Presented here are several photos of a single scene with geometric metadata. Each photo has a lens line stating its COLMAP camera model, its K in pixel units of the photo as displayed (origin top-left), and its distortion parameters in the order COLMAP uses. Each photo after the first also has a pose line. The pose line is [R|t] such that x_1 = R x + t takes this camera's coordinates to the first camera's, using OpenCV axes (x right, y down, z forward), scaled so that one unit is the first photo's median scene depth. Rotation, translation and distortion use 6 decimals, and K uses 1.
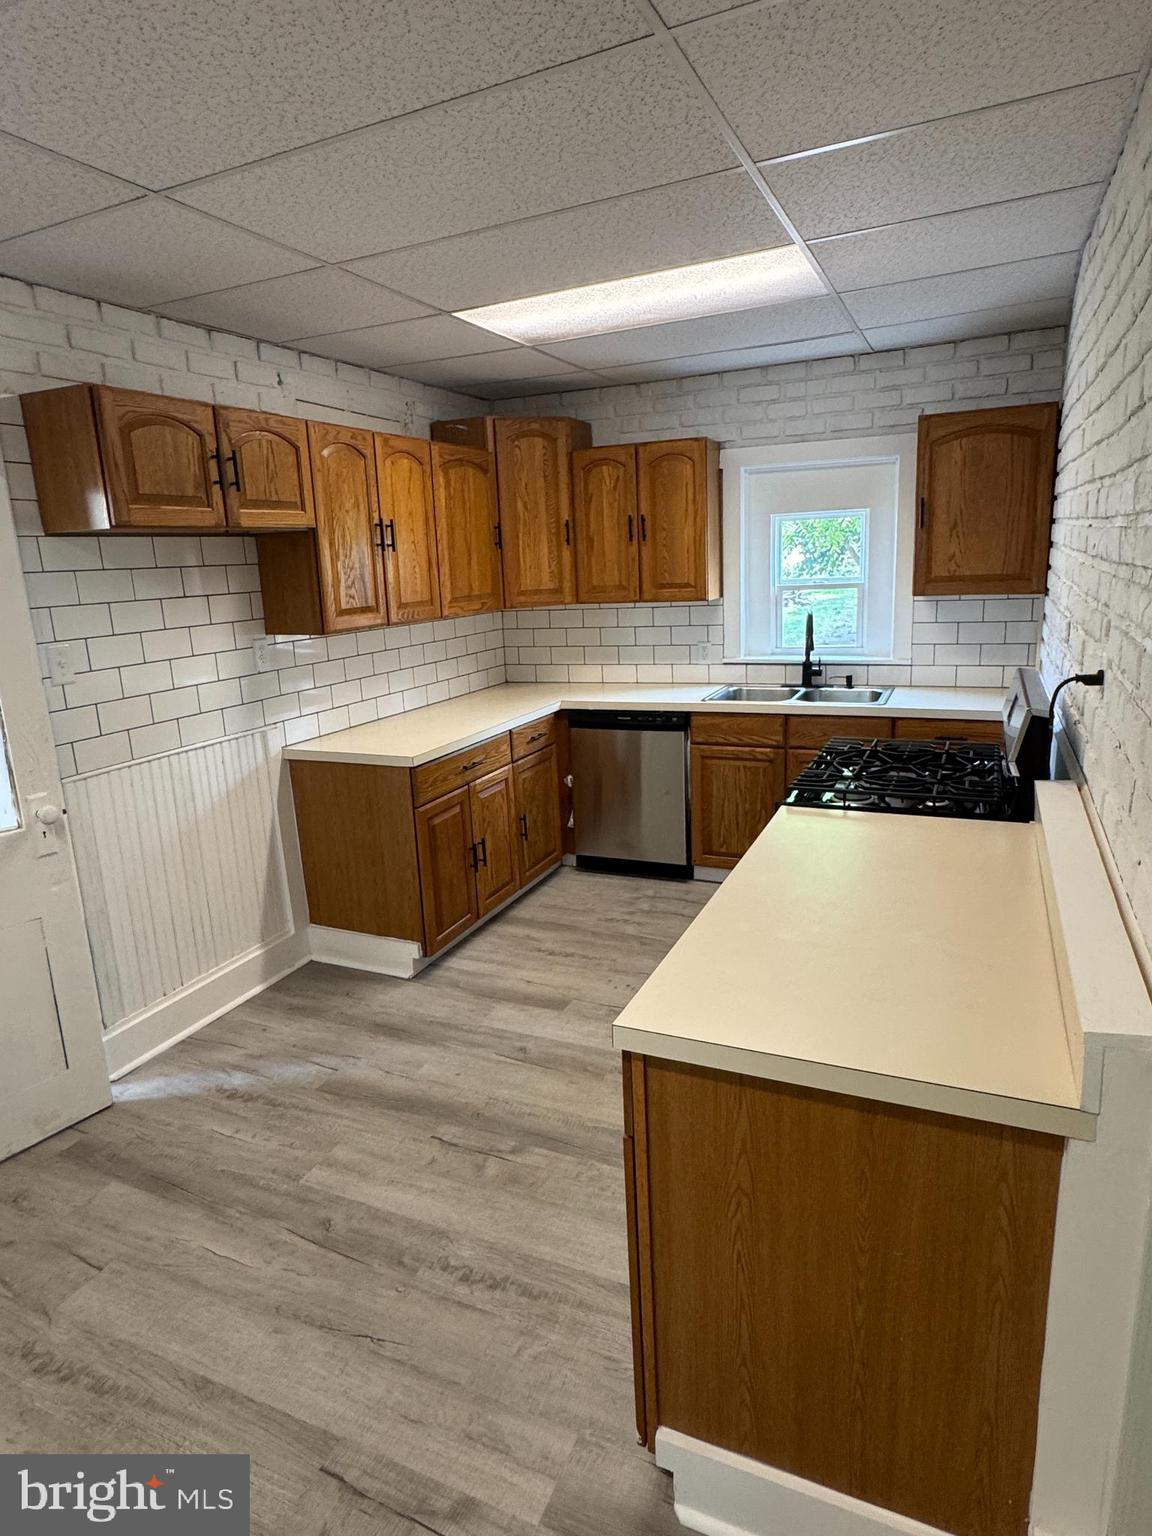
lens RADIAL K [[923.7, 0, 547.1], [0, 923.7, 762.5], [0, 0, 1]] dist [-0.005959, 0.002014]
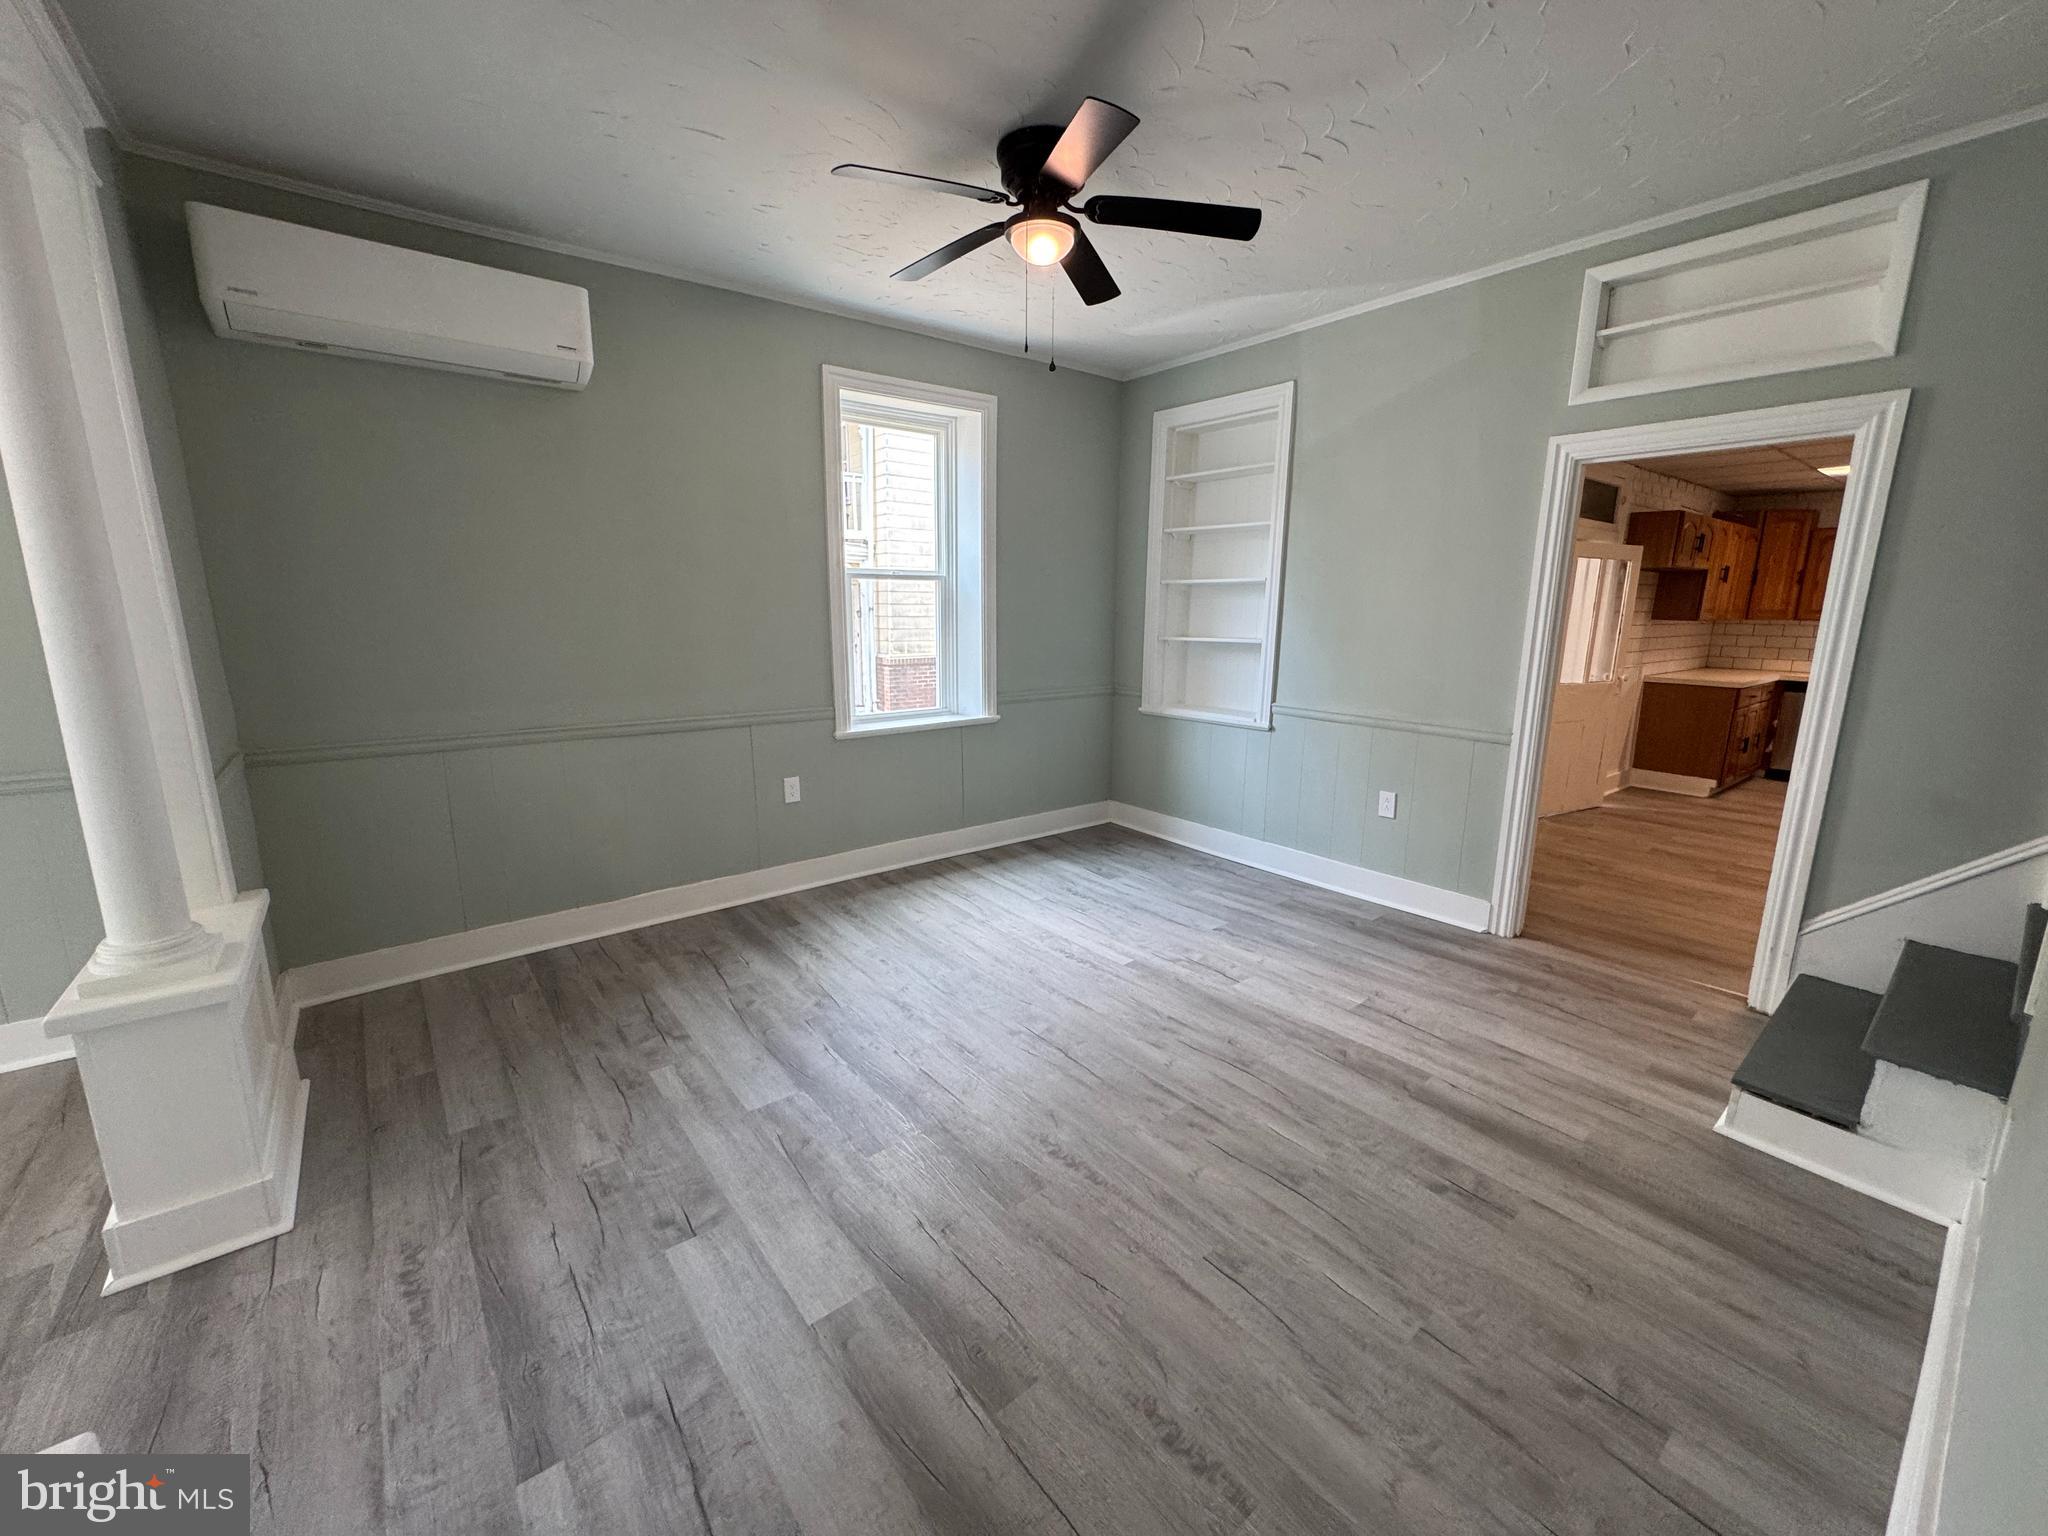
lens RADIAL K [[815.5, 0, 1017.3], [0, 815.5, 761.5], [0, 0, 1]] dist [-0.007230, -0.000278]
pose [[0.893313, 0.148222, -0.424290, -0.720428], [-0.149790, 0.988267, 0.029871, 0.316939], [0.423739, 0.036870, 0.905033, -1.167646]]
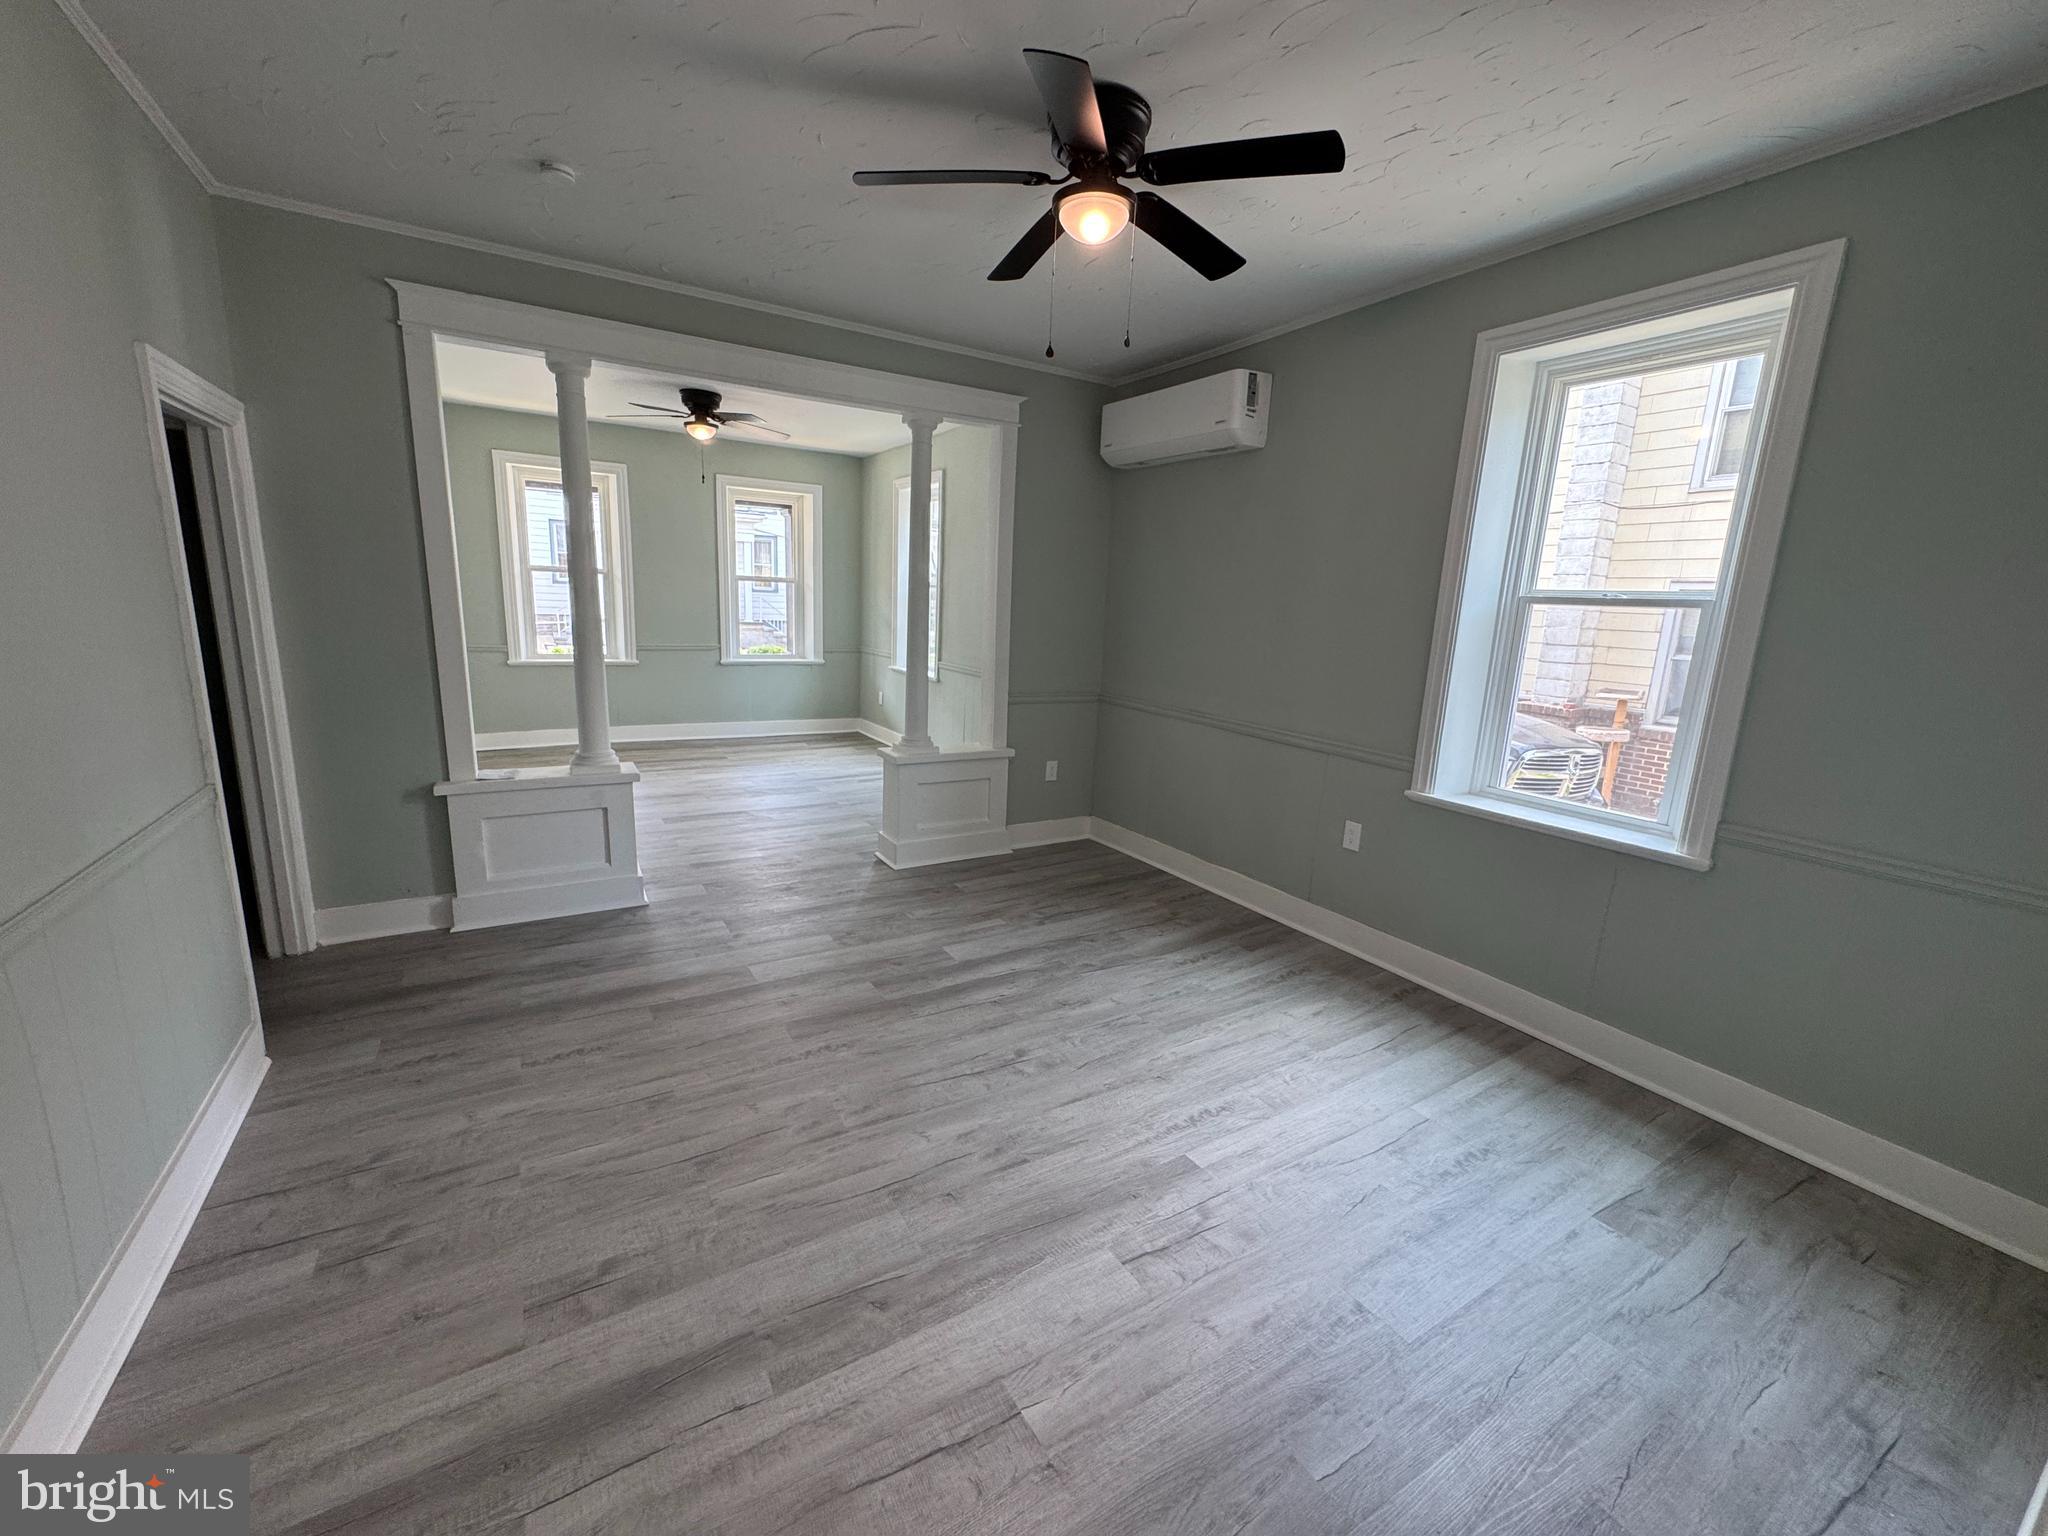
lens RADIAL K [[815.5, 0, 1023.9], [0, 815.5, 755.9], [0, 0, 1]] dist [-0.007230, -0.000278]
pose [[-0.552679, 0.190736, -0.811274, -0.460204], [-0.186560, 0.920438, 0.343495, 0.086746], [0.812245, 0.341194, -0.473123, -0.214670]]
